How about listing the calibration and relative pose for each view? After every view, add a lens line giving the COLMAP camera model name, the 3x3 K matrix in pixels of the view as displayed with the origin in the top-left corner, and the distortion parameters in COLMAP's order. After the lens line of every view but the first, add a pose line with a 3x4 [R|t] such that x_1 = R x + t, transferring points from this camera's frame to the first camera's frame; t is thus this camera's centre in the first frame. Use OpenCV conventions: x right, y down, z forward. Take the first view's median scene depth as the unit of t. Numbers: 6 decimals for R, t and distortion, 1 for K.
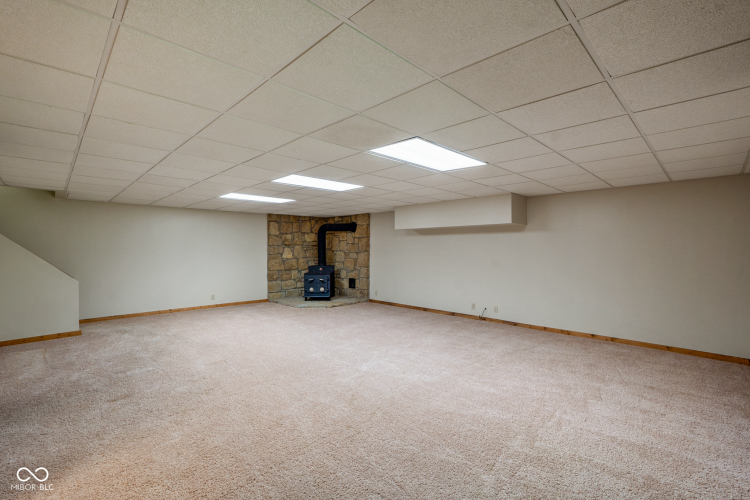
lens RADIAL K [[341.2, 0, 392.6], [0, 341.2, 247.3], [0, 0, 1]] dist [-0.000135, -0.000101]
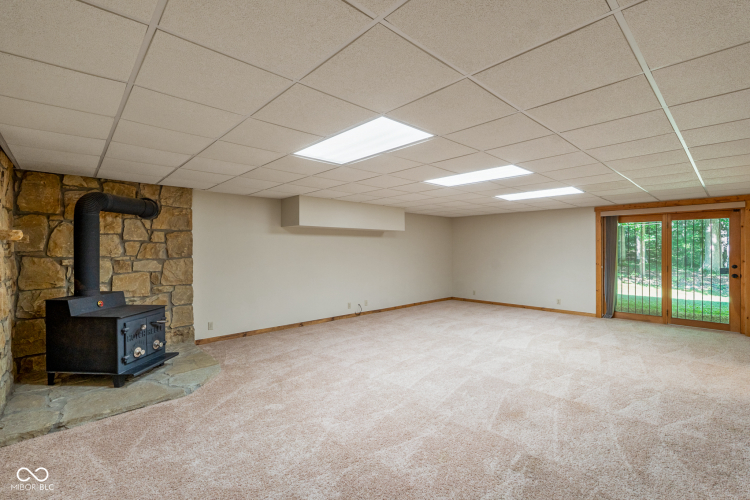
lens RADIAL K [[331.7, 0, 375.0], [0, 331.7, 250.0], [0, 0, 1]] dist [-0.000371, -0.000037]
pose [[0.070118, -0.001388, 0.997538, -0.585347], [0.005460, 0.999985, 0.001007, 0.002310], [-0.997524, 0.005376, 0.070124, 0.650319]]
